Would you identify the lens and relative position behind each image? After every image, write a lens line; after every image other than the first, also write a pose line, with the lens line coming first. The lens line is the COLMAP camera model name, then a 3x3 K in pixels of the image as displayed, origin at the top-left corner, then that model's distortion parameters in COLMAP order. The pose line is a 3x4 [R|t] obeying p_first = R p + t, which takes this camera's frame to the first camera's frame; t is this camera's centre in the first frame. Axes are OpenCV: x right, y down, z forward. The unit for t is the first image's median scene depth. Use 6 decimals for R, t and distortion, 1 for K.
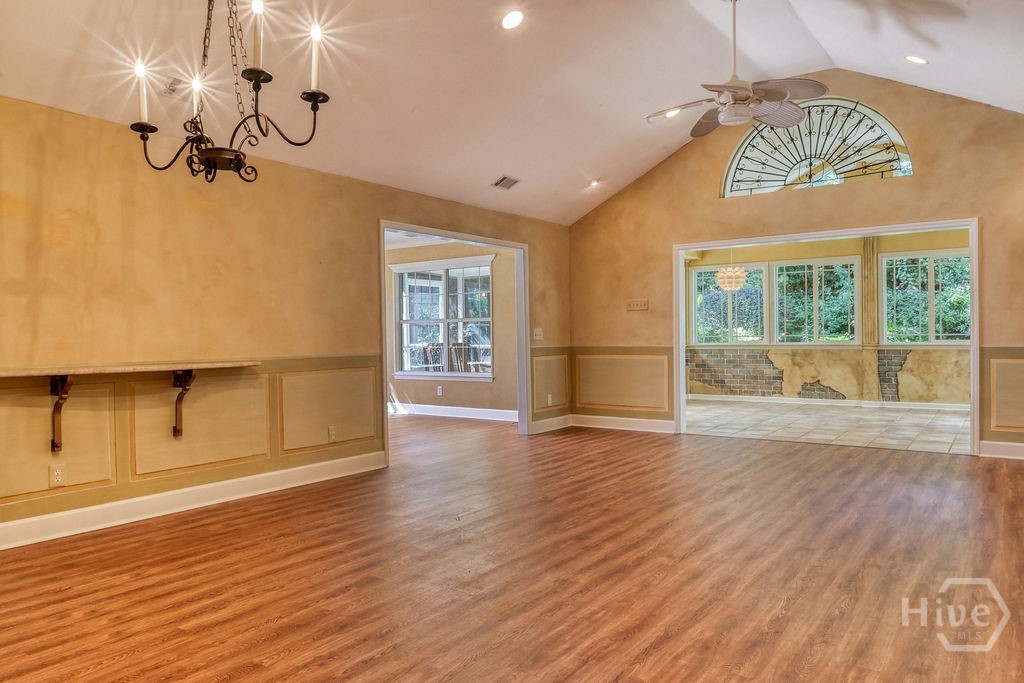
lens RADIAL K [[695.4, 0, 505.5], [0, 695.4, 344.0], [0, 0, 1]] dist [-0.009446, -0.003559]
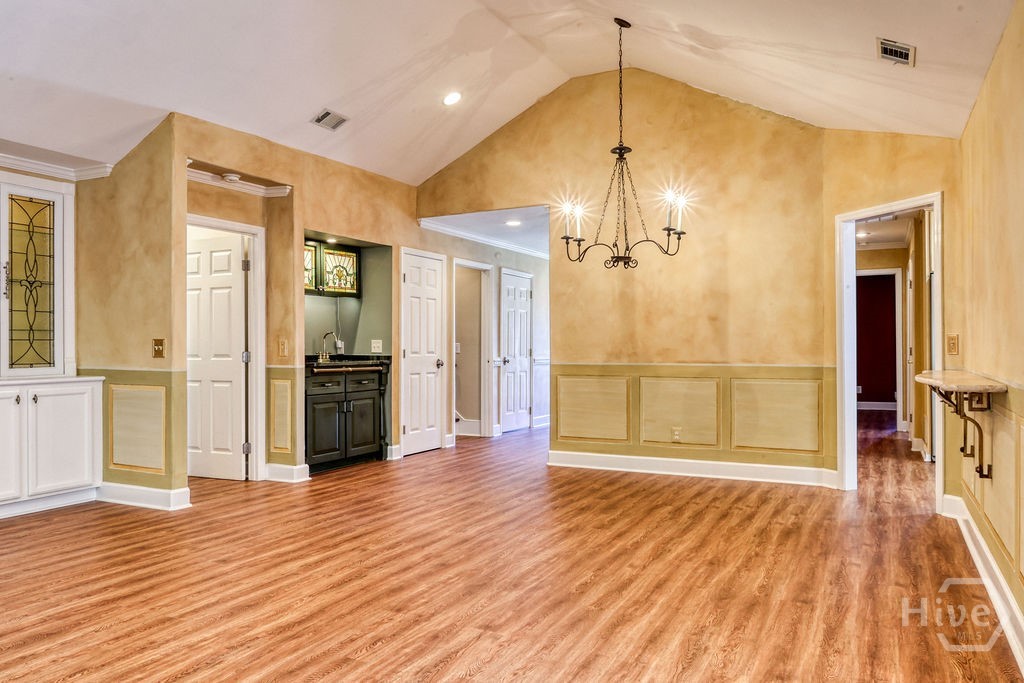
lens RADIAL K [[737.6, 0, 512.0], [0, 737.6, 341.5], [0, 0, 1]] dist [-0.006682, -0.001763]
pose [[-0.986529, 0.015543, -0.162848, 0.096997], [0.014703, 0.999872, 0.006366, -0.015371], [0.162926, 0.003886, -0.986631, 1.114808]]
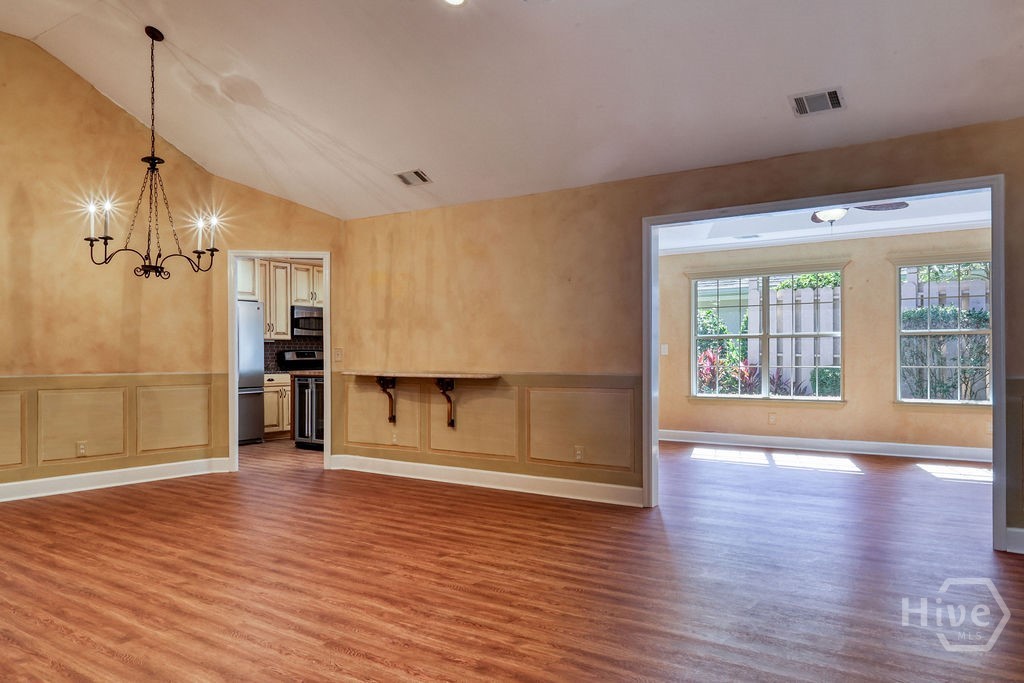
lens RADIAL K [[750.8, 0, 519.4], [0, 750.8, 352.5], [0, 0, 1]] dist [-0.009290, -0.000177]
pose [[0.007833, 0.009287, -0.999926, 0.659431], [-0.009088, 0.999916, 0.009216, -0.017915], [0.999928, 0.009015, 0.007917, 0.743135]]
